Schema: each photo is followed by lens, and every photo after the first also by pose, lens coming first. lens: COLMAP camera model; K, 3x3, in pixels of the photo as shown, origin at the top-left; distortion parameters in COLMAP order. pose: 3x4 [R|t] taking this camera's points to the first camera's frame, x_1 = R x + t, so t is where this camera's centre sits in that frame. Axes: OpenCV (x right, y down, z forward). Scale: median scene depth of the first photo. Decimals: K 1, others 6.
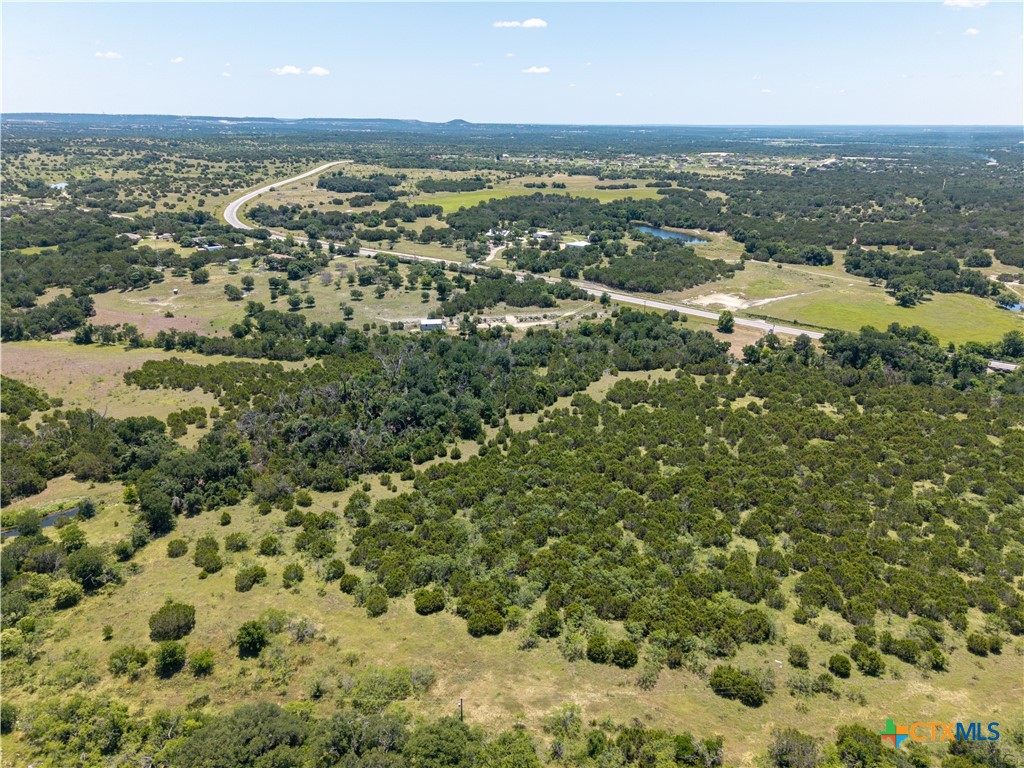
lens RADIAL K [[680.6, 0, 505.8], [0, 680.6, 386.0], [0, 0, 1]] dist [0.046383, -0.033730]
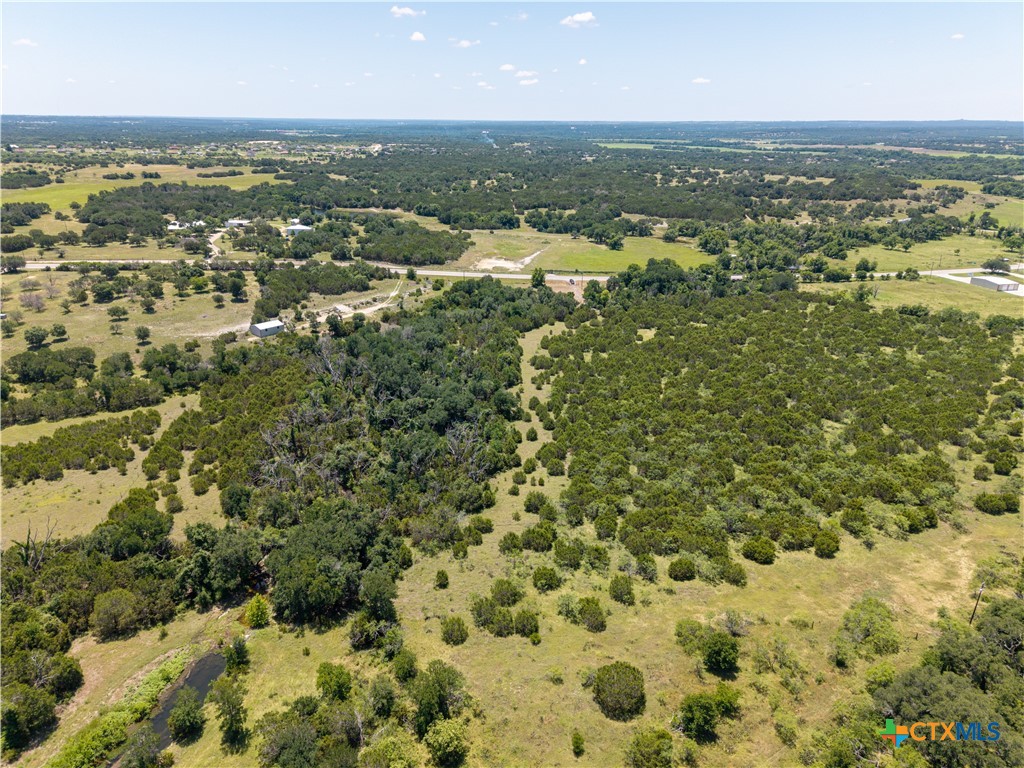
lens RADIAL K [[680.6, 0, 514.6], [0, 680.6, 386.7], [0, 0, 1]] dist [0.046383, -0.033730]
pose [[0.772443, -0.230048, 0.591955, -0.377464], [0.224667, 0.970799, 0.084108, -0.026381], [-0.594018, 0.068024, 0.801570, 0.179421]]
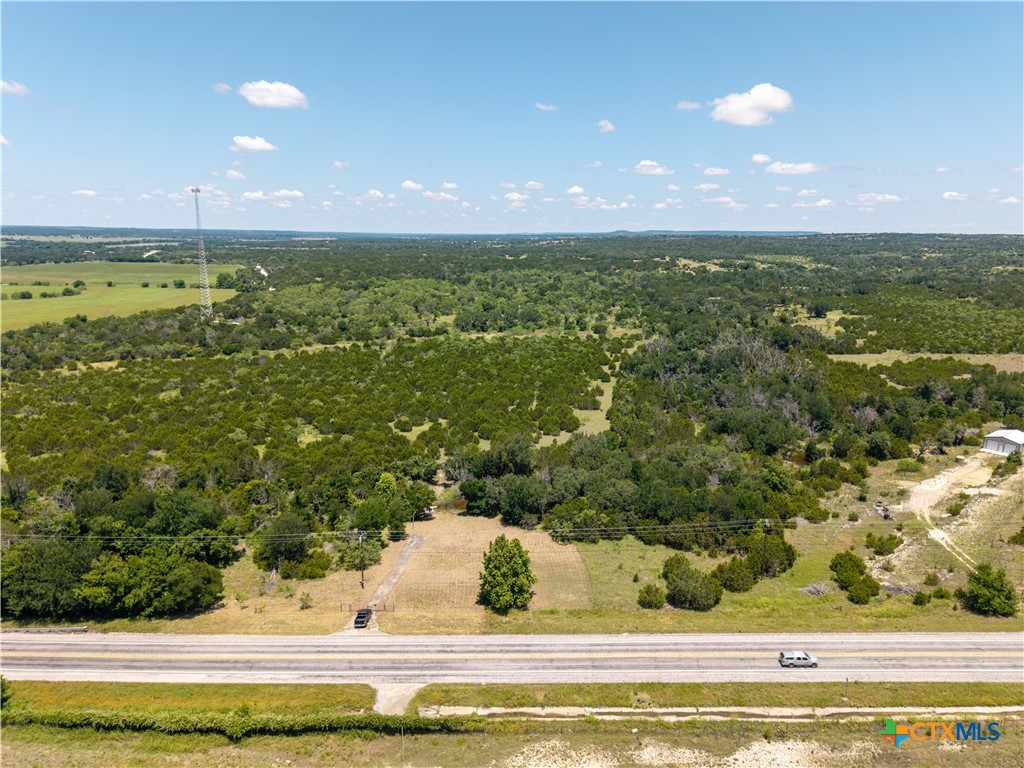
lens RADIAL K [[680.6, 0, 508.8], [0, 680.6, 381.3], [0, 0, 1]] dist [0.046383, -0.033730]
pose [[-0.881144, 0.098044, -0.462573, 0.454946], [-0.174779, 0.841454, 0.511281, -0.325447], [0.439361, 0.531359, -0.724306, 1.179415]]
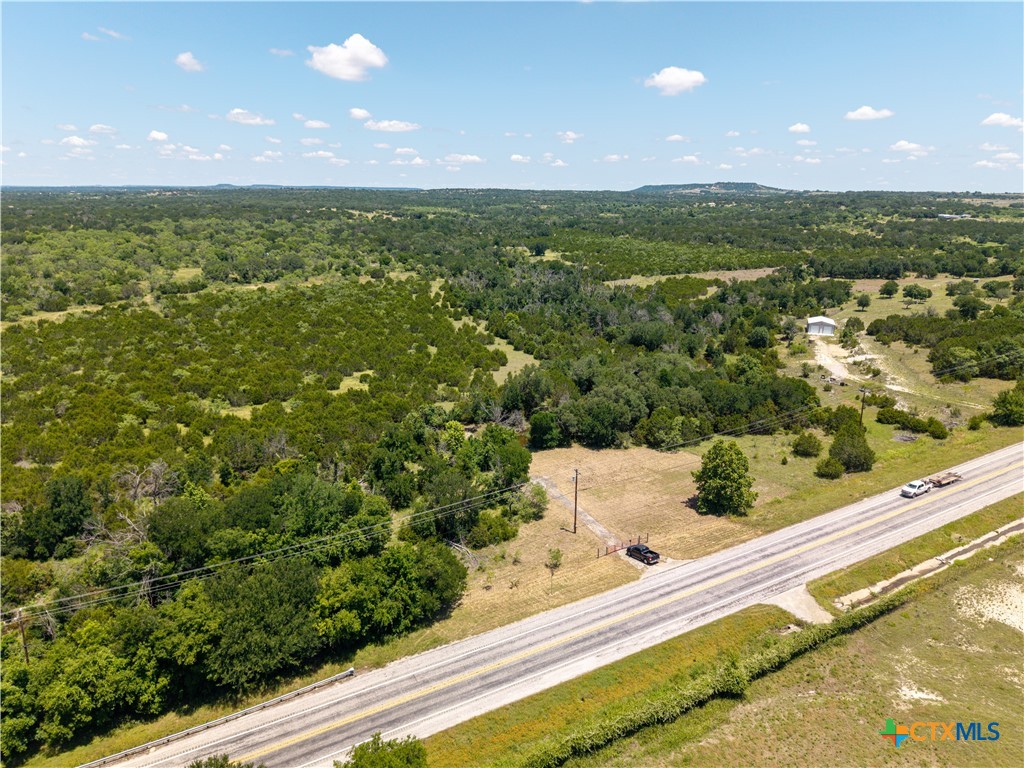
lens RADIAL K [[680.6, 0, 508.1], [0, 680.6, 383.5], [0, 0, 1]] dist [0.046383, -0.033730]
pose [[-0.507796, 0.231254, -0.829859, 0.610170], [-0.318928, 0.844388, 0.430457, -0.230795], [0.800268, 0.483249, -0.355023, 1.014461]]
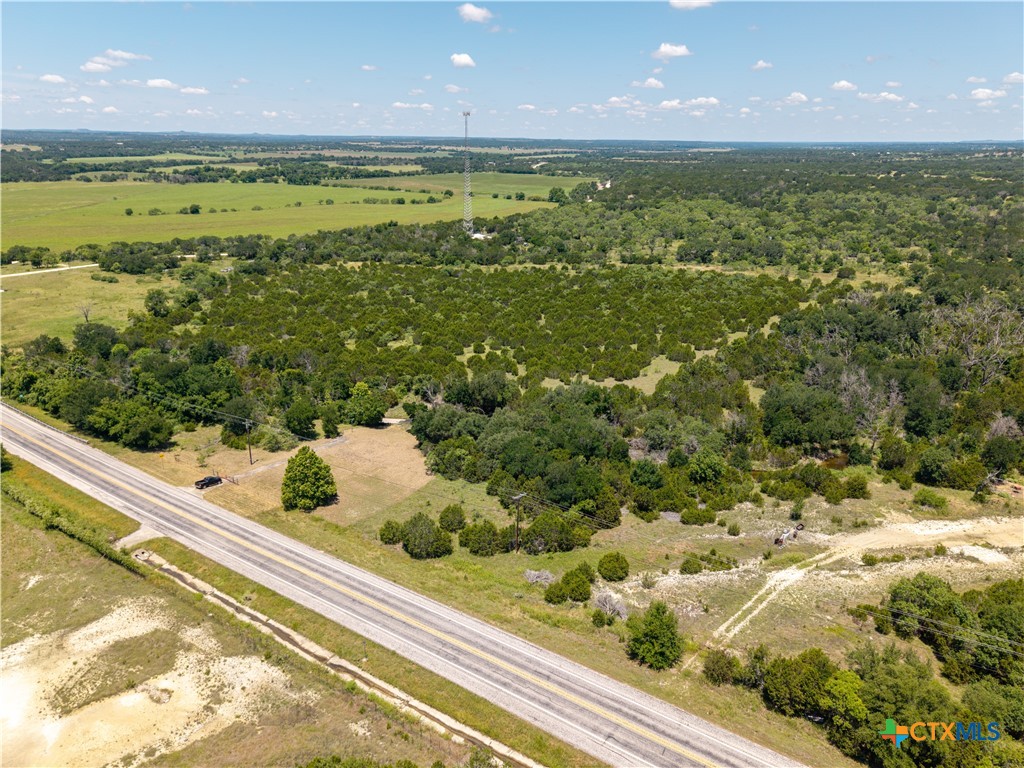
lens RADIAL K [[680.6, 0, 509.3], [0, 680.6, 383.3], [0, 0, 1]] dist [0.046383, -0.033730]
pose [[-0.997590, -0.027283, 0.063790, 0.198485], [0.021043, 0.757141, 0.652912, -0.363315], [-0.066111, 0.652681, -0.754743, 1.231104]]
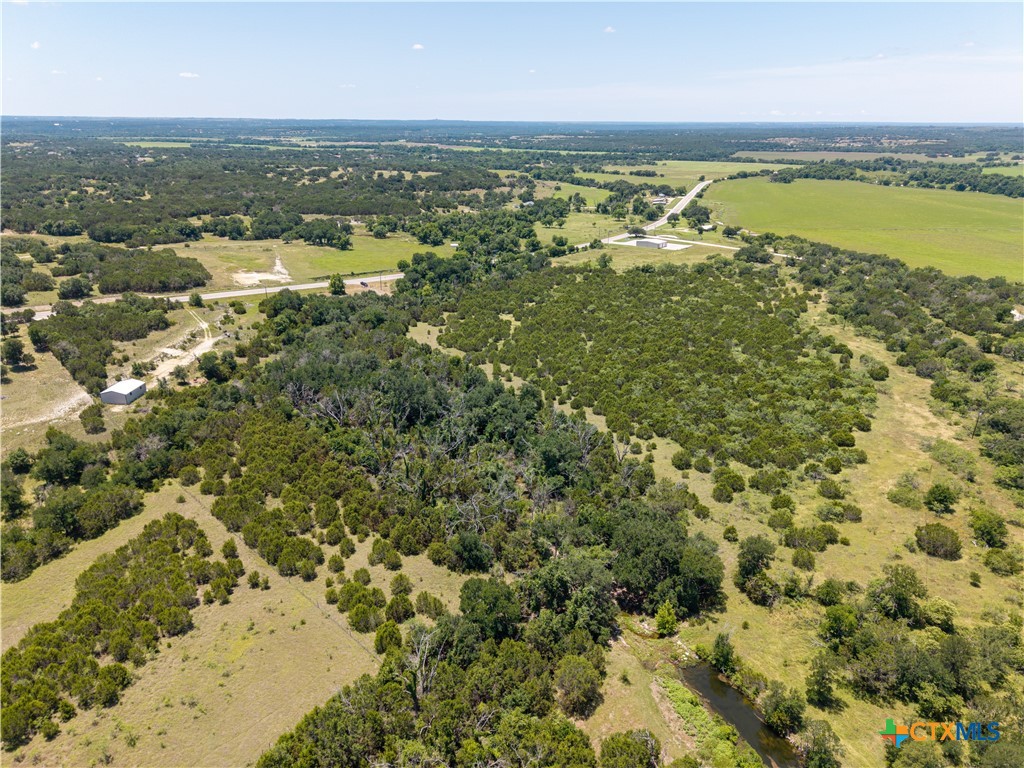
lens RADIAL K [[680.6, 0, 515.0], [0, 680.6, 384.8], [0, 0, 1]] dist [0.046383, -0.033730]
pose [[0.221237, -0.352959, 0.909106, -0.587393], [0.343106, 0.900778, 0.266228, -0.139434], [-0.912870, 0.253021, 0.320388, 0.477821]]
